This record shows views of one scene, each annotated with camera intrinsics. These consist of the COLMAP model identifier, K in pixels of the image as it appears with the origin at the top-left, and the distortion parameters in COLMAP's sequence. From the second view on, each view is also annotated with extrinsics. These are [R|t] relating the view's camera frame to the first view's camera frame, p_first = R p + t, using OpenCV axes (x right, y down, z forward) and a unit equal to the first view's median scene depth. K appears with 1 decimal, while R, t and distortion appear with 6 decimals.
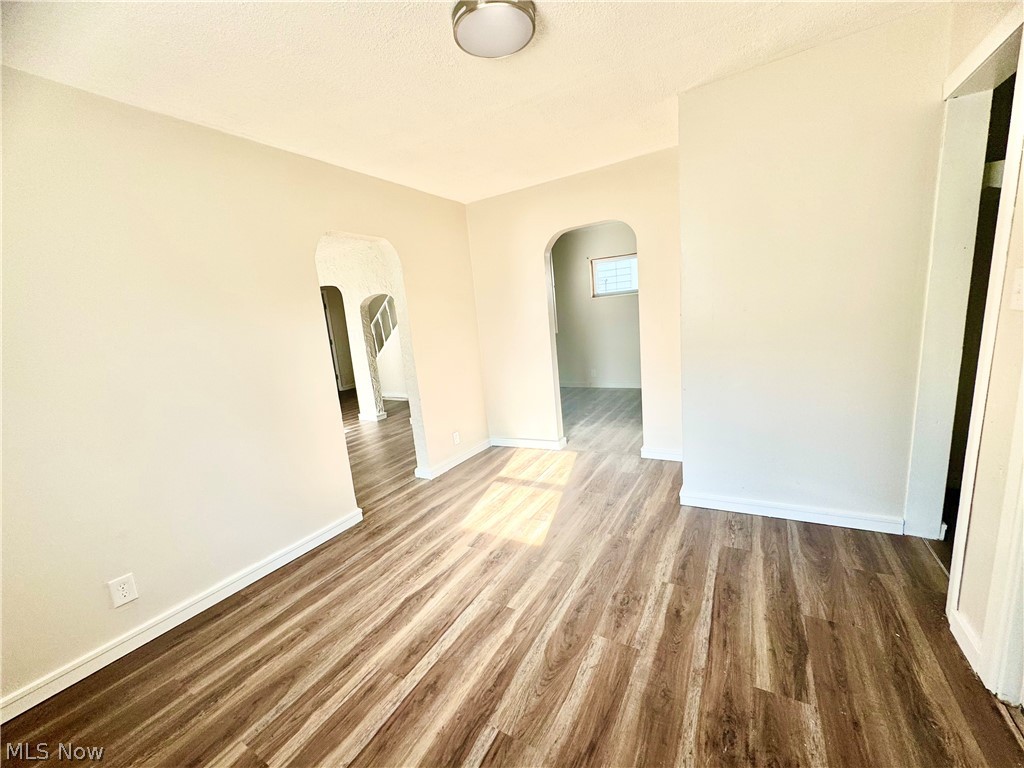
lens RADIAL K [[406.8, 0, 511.3], [0, 406.8, 386.4], [0, 0, 1]] dist [-0.000270, -0.000031]
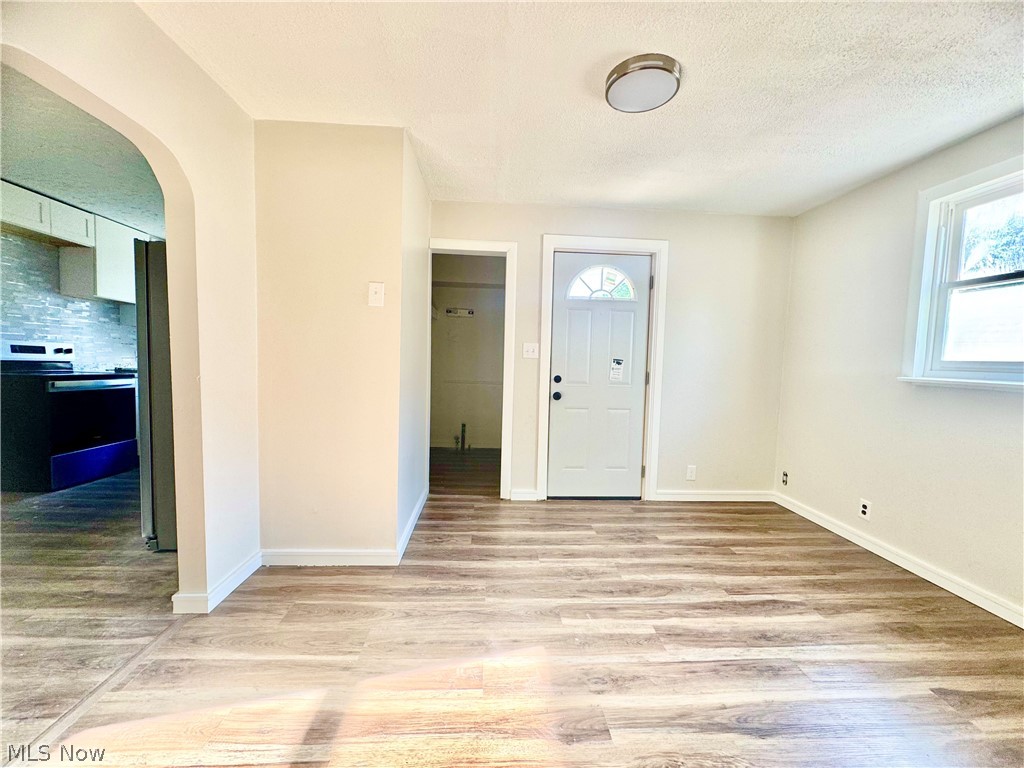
lens RADIAL K [[406.8, 0, 511.3], [0, 406.8, 386.4], [0, 0, 1]] dist [-0.000270, -0.000031]
pose [[-0.551539, 0.018246, 0.833950, -0.623302], [0.172374, 0.980675, 0.092545, -0.173087], [-0.816145, 0.194793, -0.544025, 1.659551]]
